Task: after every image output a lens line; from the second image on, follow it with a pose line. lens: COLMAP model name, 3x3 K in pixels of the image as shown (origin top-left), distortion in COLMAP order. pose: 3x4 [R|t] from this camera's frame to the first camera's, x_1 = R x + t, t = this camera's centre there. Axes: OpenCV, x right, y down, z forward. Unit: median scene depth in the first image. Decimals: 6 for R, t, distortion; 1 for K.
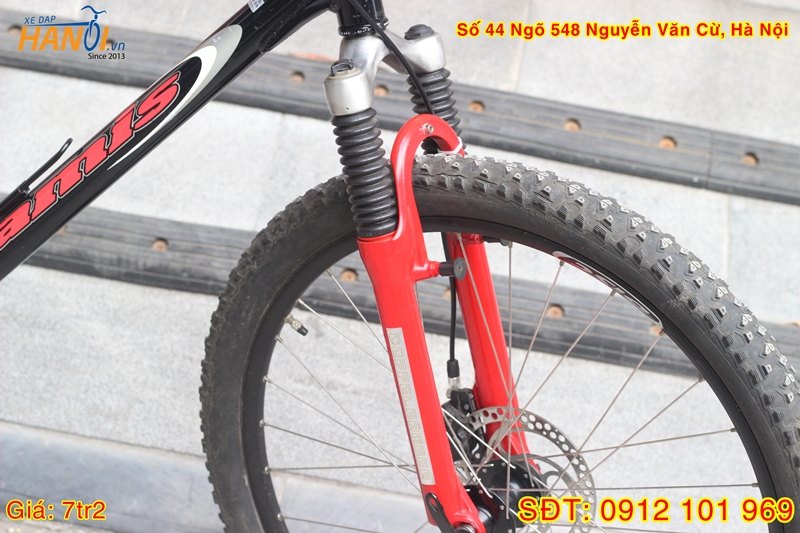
lens RADIAL K [[1888.6, 0, 400.0], [0, 1888.6, 266.5], [0, 0, 1]] dist [-0.071256, -0.557134]
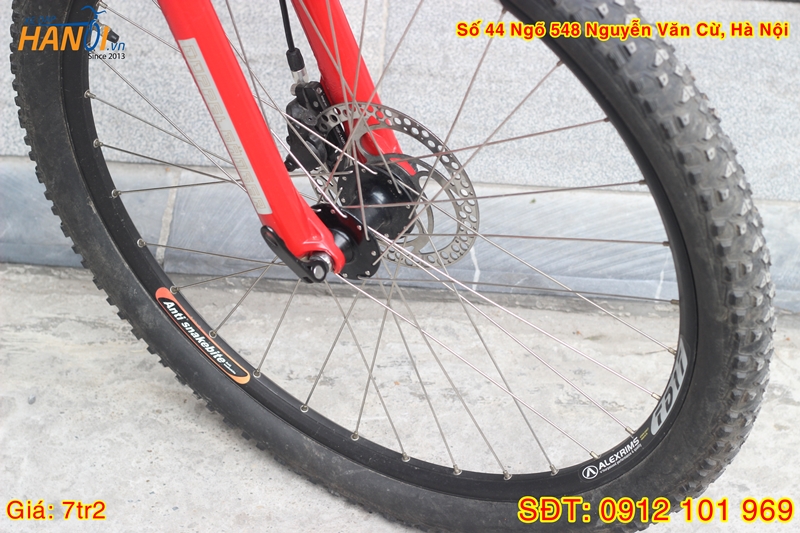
lens RADIAL K [[1888.6, 0, 400.0], [0, 1888.6, 266.5], [0, 0, 1]] dist [-0.071256, -0.557134]
pose [[0.990315, -0.114845, -0.078019, 0.130048], [0.130250, 0.963074, 0.235635, -0.048641], [0.048076, -0.243515, 0.968705, 0.178019]]
